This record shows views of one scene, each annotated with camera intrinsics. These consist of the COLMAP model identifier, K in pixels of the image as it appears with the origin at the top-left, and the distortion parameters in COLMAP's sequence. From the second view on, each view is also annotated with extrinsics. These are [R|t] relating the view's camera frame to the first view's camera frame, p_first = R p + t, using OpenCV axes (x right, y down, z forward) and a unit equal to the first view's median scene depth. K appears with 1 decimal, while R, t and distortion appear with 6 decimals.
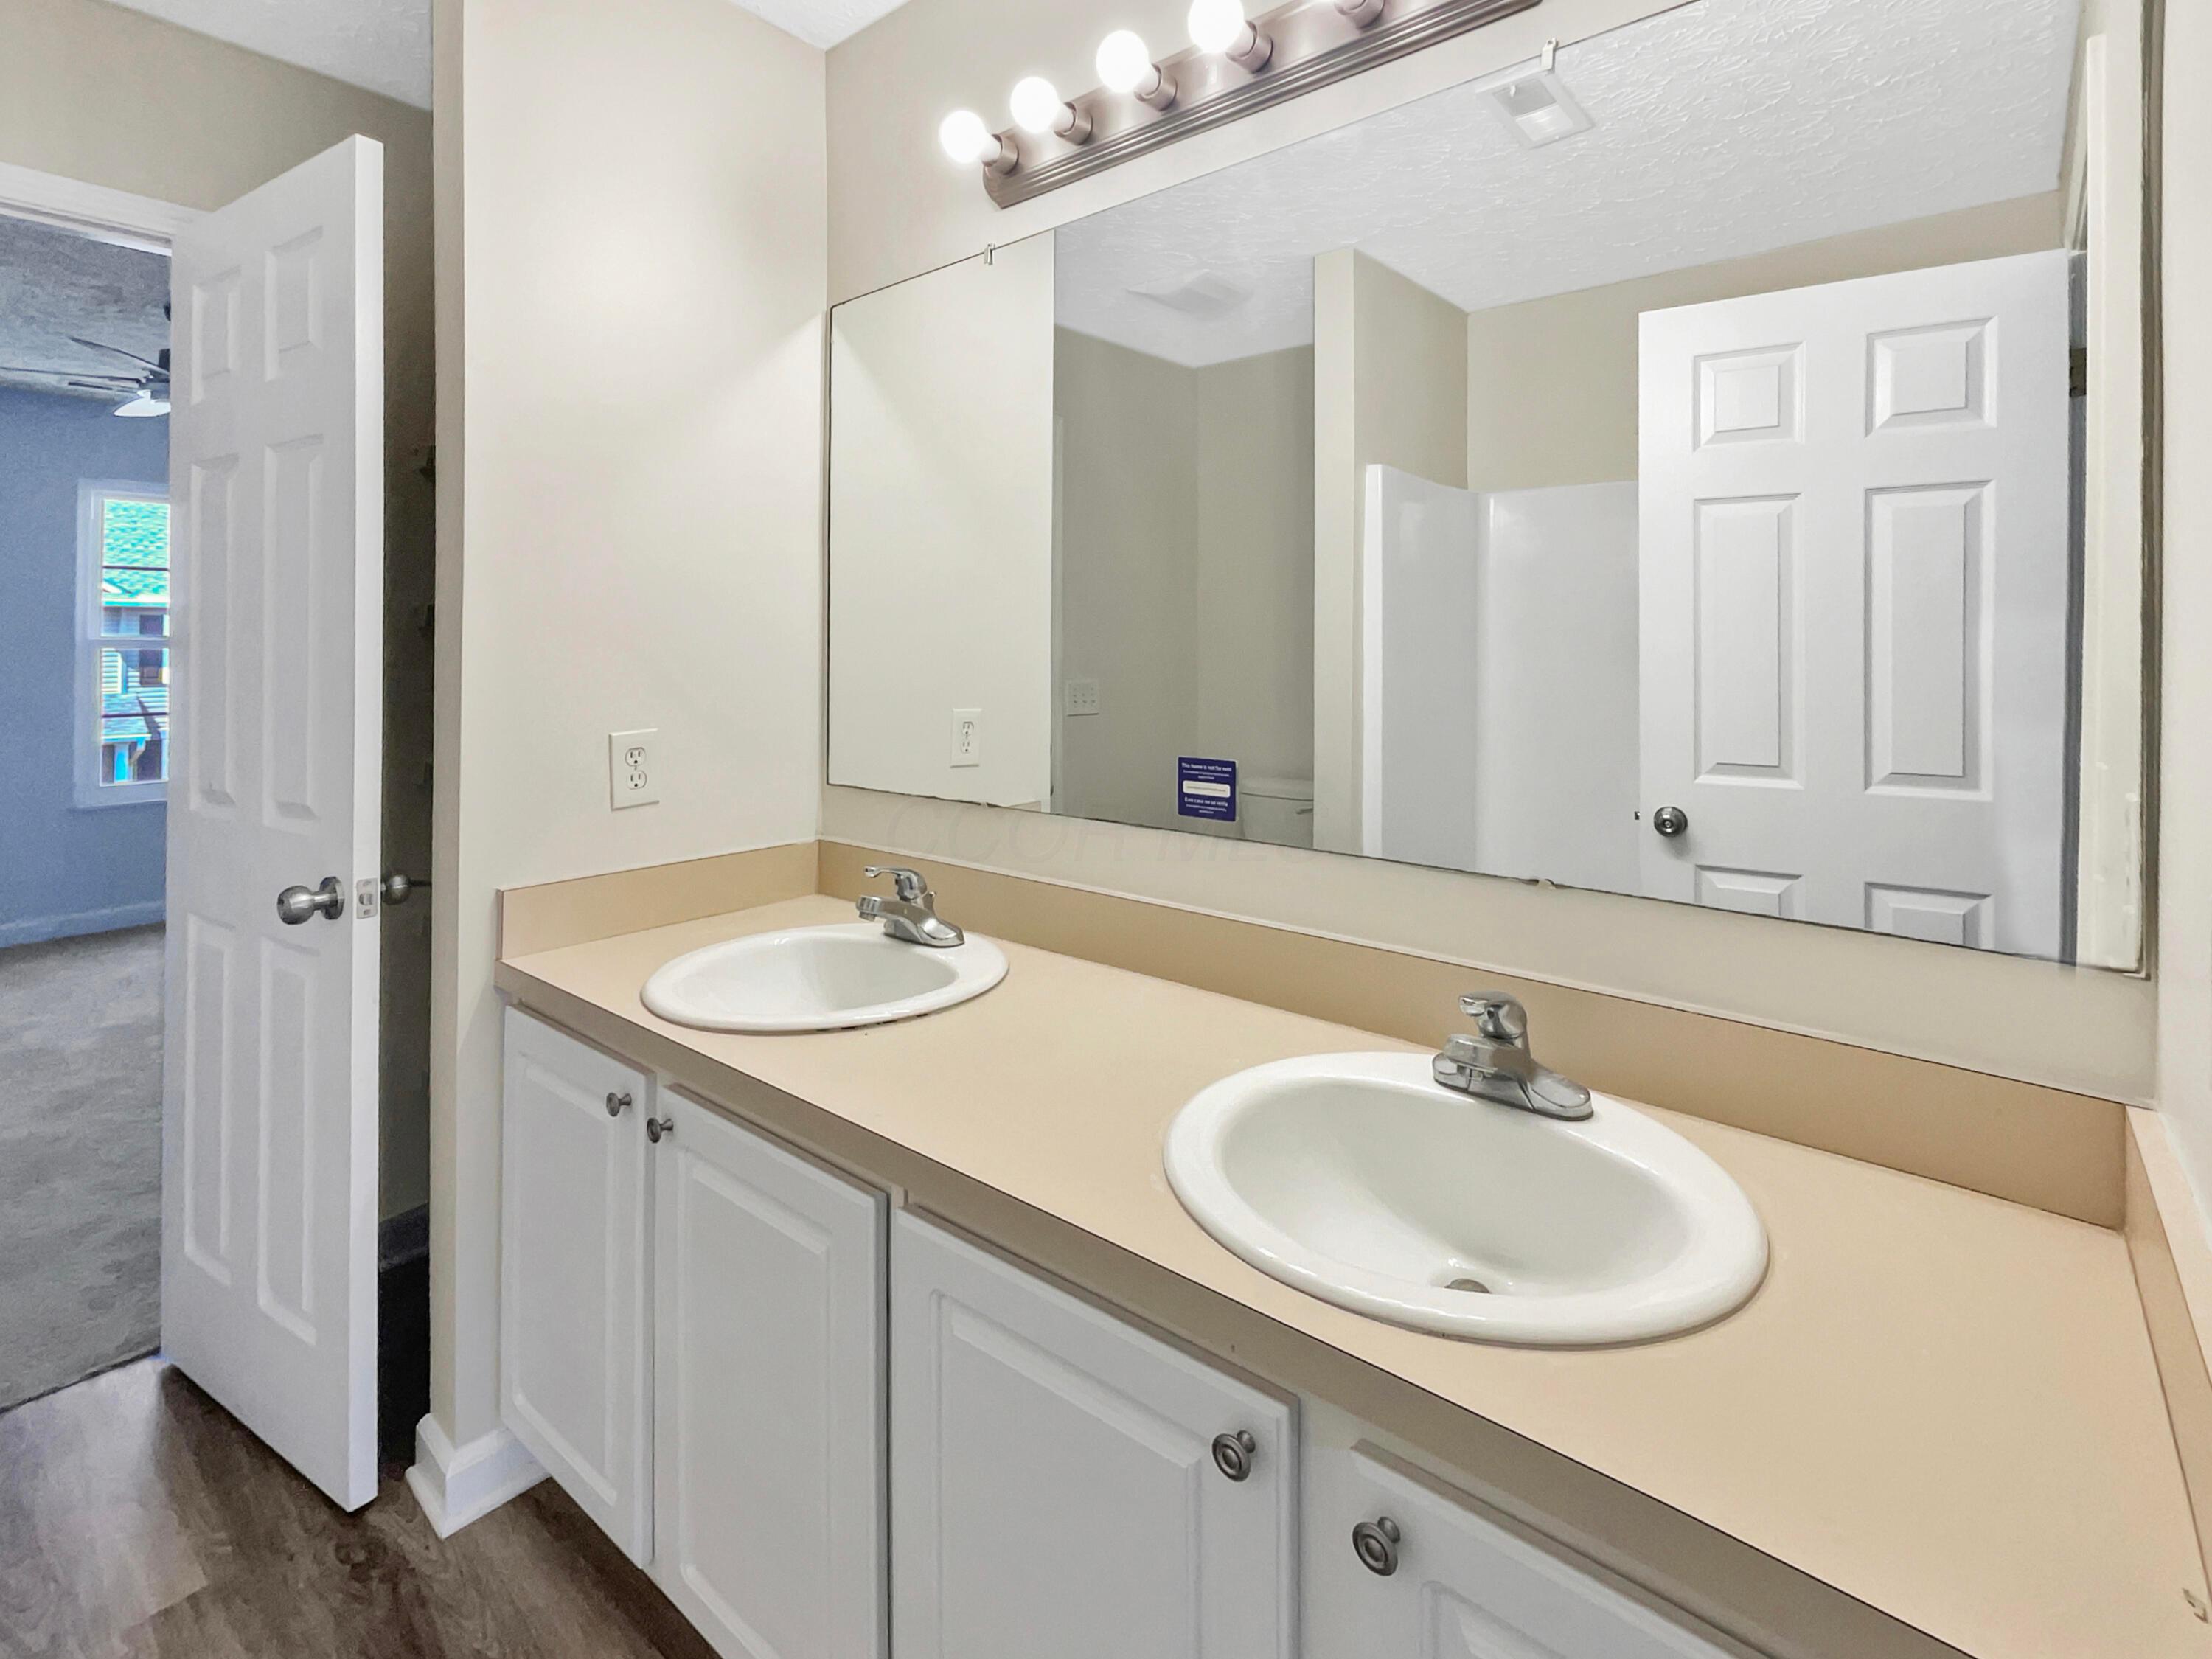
lens RADIAL K [[932.8, 0, 1113.4], [0, 932.8, 827.0], [0, 0, 1]] dist [0.000881, -0.000055]
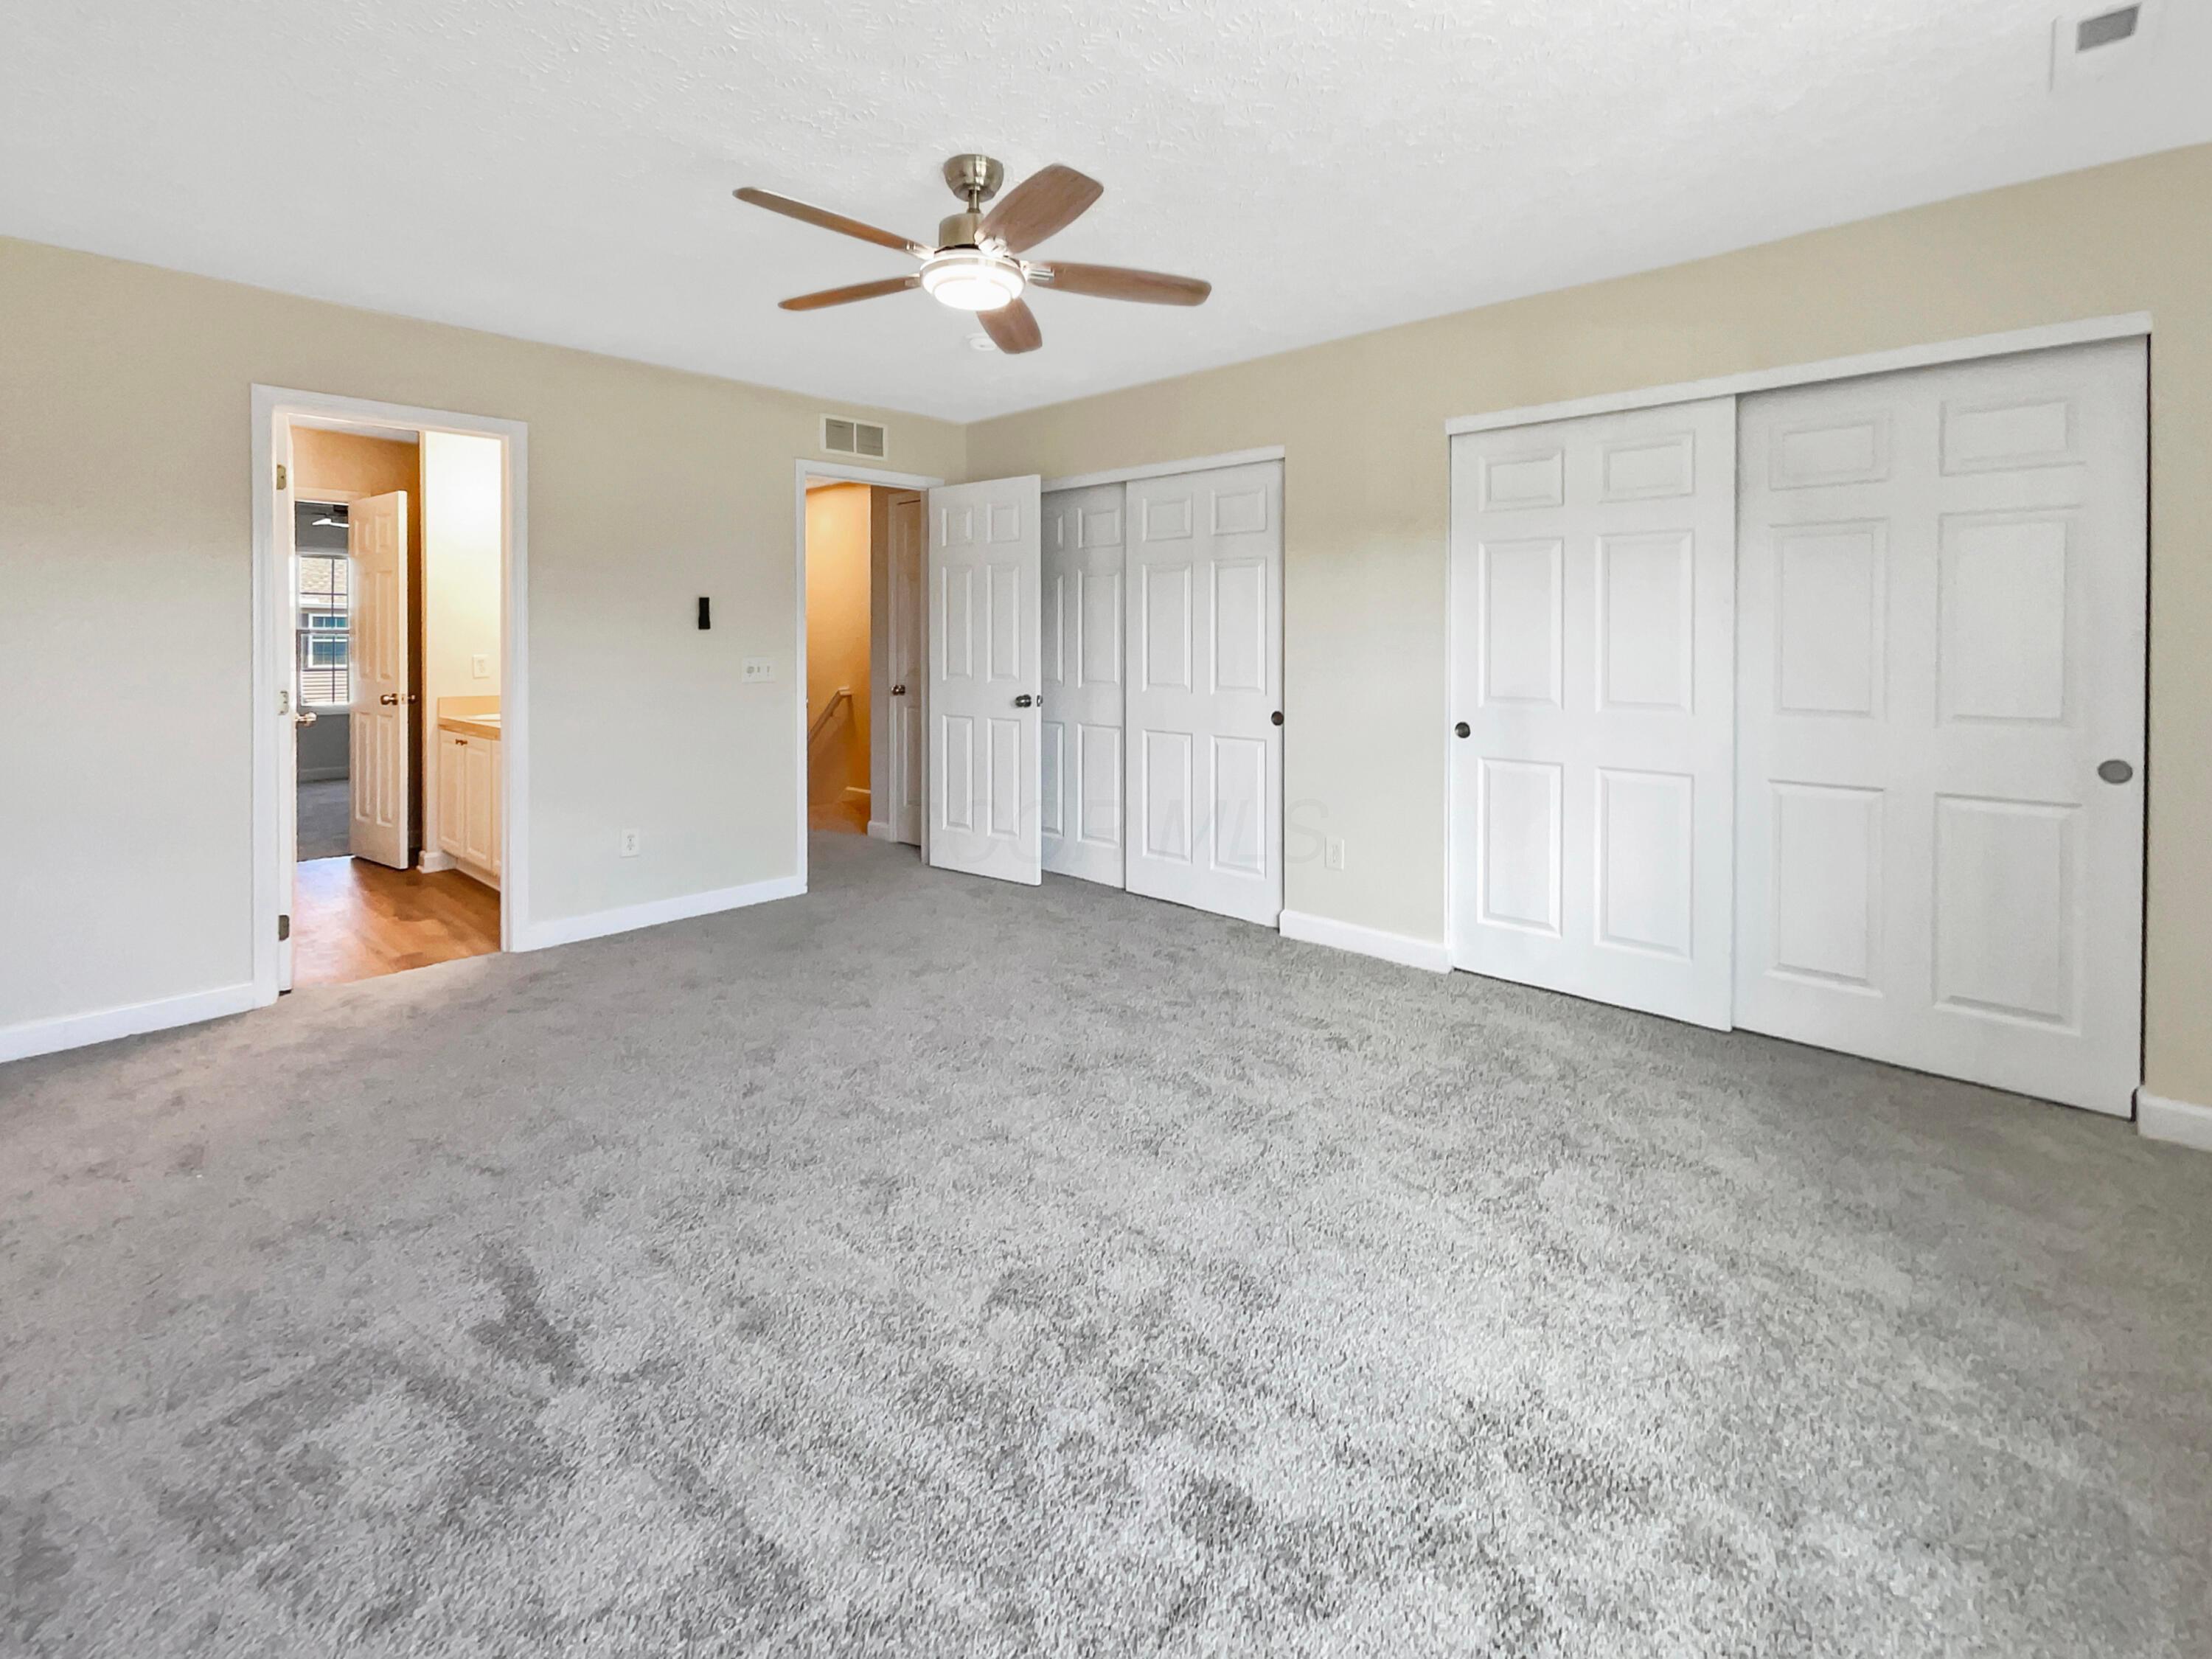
lens RADIAL K [[932.8, 0, 1113.4], [0, 932.8, 827.0], [0, 0, 1]] dist [0.000881, -0.000055]
pose [[0.997003, 0.015165, -0.075865, 2.167468], [-0.013400, 0.999629, 0.023716, 0.436323], [0.076197, -0.022628, 0.996836, -2.346184]]
